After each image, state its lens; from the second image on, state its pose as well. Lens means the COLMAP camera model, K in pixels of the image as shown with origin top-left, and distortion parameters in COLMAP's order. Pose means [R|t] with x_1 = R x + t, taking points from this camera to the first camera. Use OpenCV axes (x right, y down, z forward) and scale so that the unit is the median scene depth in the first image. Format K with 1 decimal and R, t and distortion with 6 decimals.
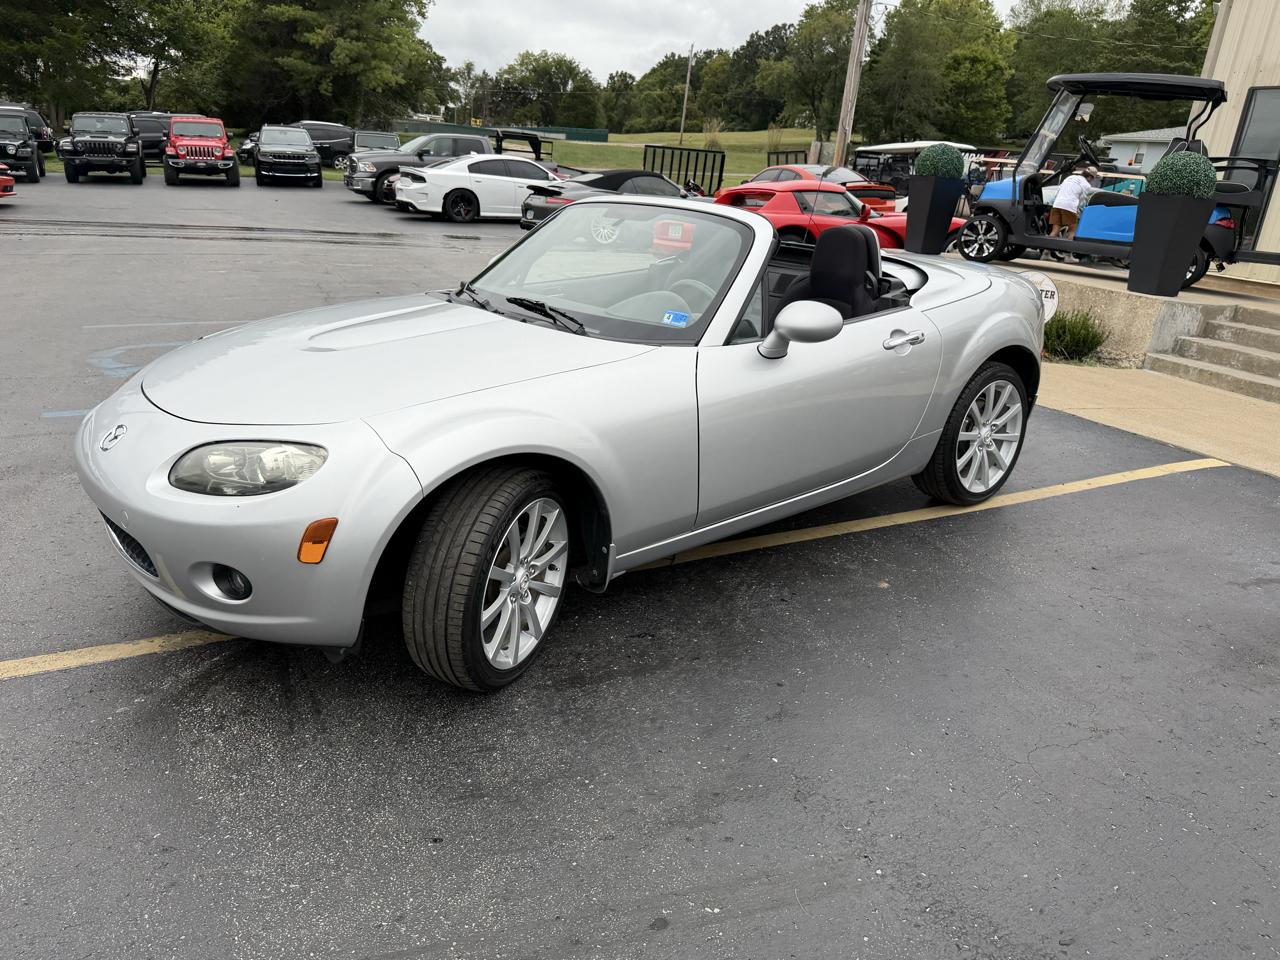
lens RADIAL K [[935.9, 0, 640.0], [0, 935.9, 480.0], [0, 0, 1]] dist [0.037018, -0.039791]
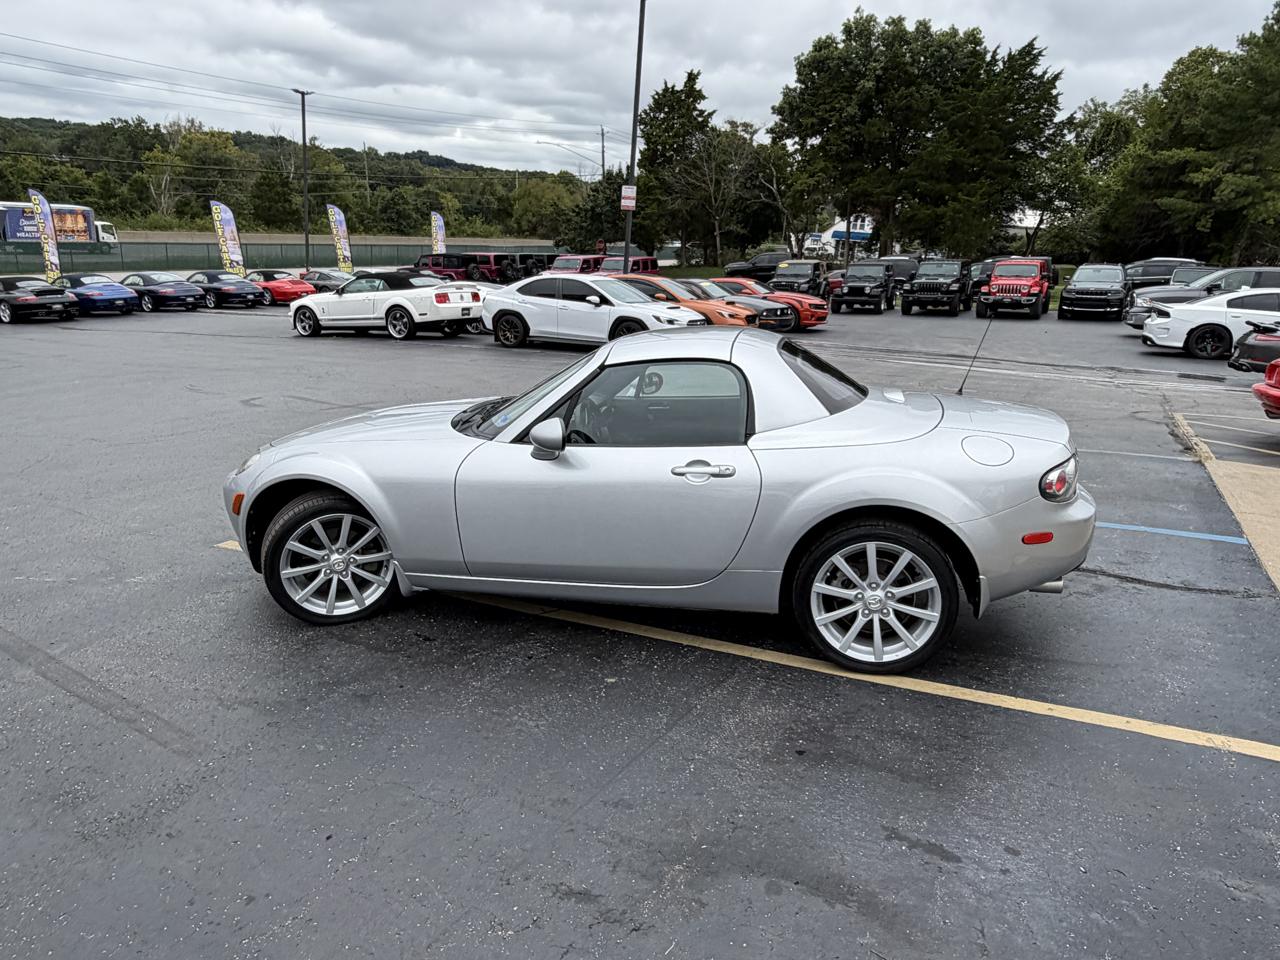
lens RADIAL K [[865.7, 0, 640.0], [0, 865.7, 513.1], [0, 0, 1]] dist [-0.005346, -0.000507]
pose [[0.610829, 0.185791, -0.769655, 0.424292], [-0.246632, 0.968363, 0.038021, -0.052044], [0.752369, 0.166597, 0.637327, 0.140260]]
